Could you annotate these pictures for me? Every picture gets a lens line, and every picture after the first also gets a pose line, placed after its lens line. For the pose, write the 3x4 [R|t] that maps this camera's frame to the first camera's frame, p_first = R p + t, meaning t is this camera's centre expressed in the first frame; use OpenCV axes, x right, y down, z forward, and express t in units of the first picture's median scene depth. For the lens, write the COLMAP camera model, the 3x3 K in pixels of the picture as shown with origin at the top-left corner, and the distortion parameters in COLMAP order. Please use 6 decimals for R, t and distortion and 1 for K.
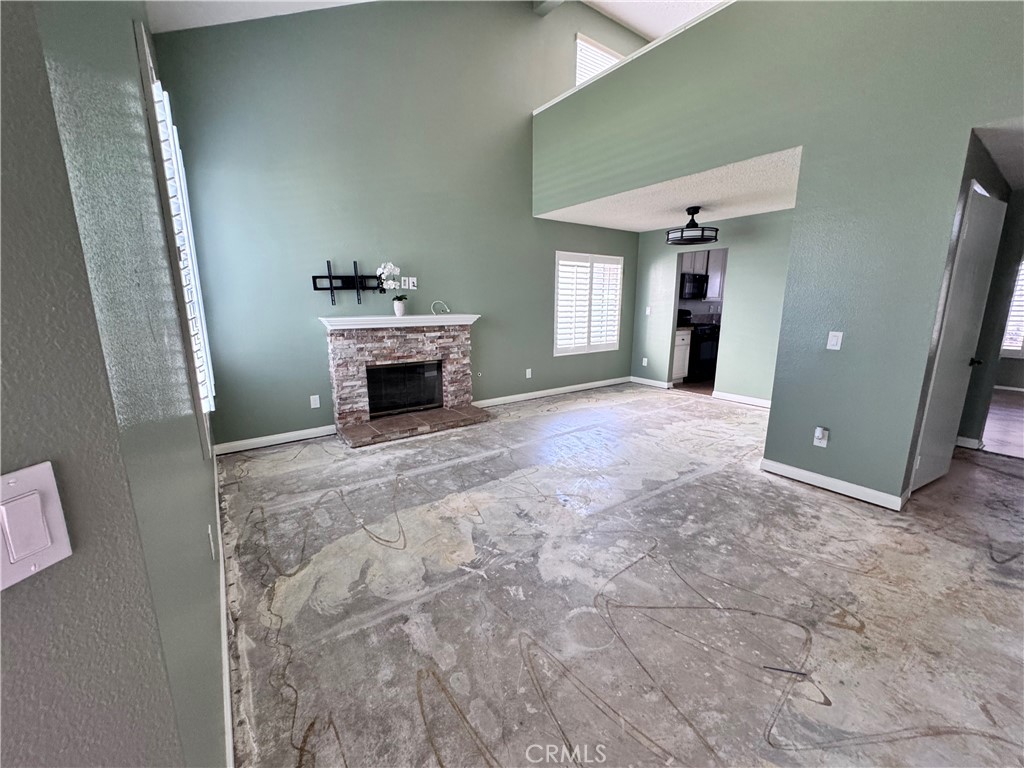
lens RADIAL K [[410.4, 0, 511.4], [0, 410.4, 382.0], [0, 0, 1]] dist [-0.005268, 0.001059]
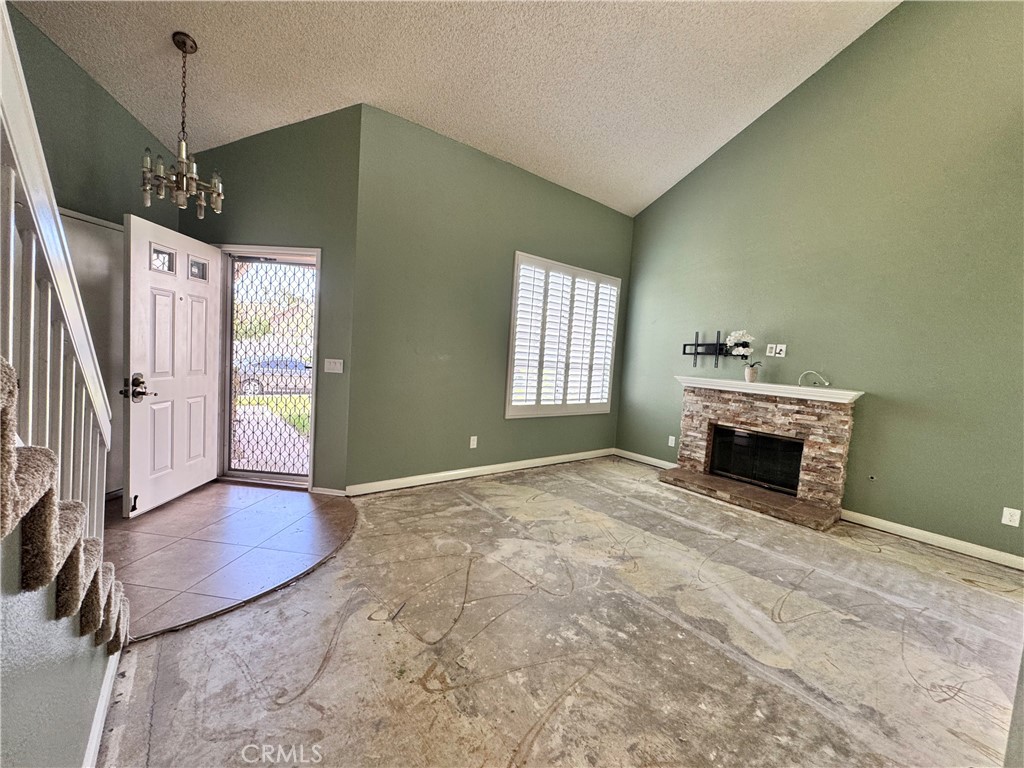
lens RADIAL K [[410.4, 0, 510.6], [0, 410.4, 379.8], [0, 0, 1]] dist [-0.005268, 0.001059]
pose [[0.039431, 0.066290, -0.997021, 1.105336], [-0.258044, 0.964627, 0.053931, -0.110503], [0.965328, 0.255149, 0.055142, 0.605882]]
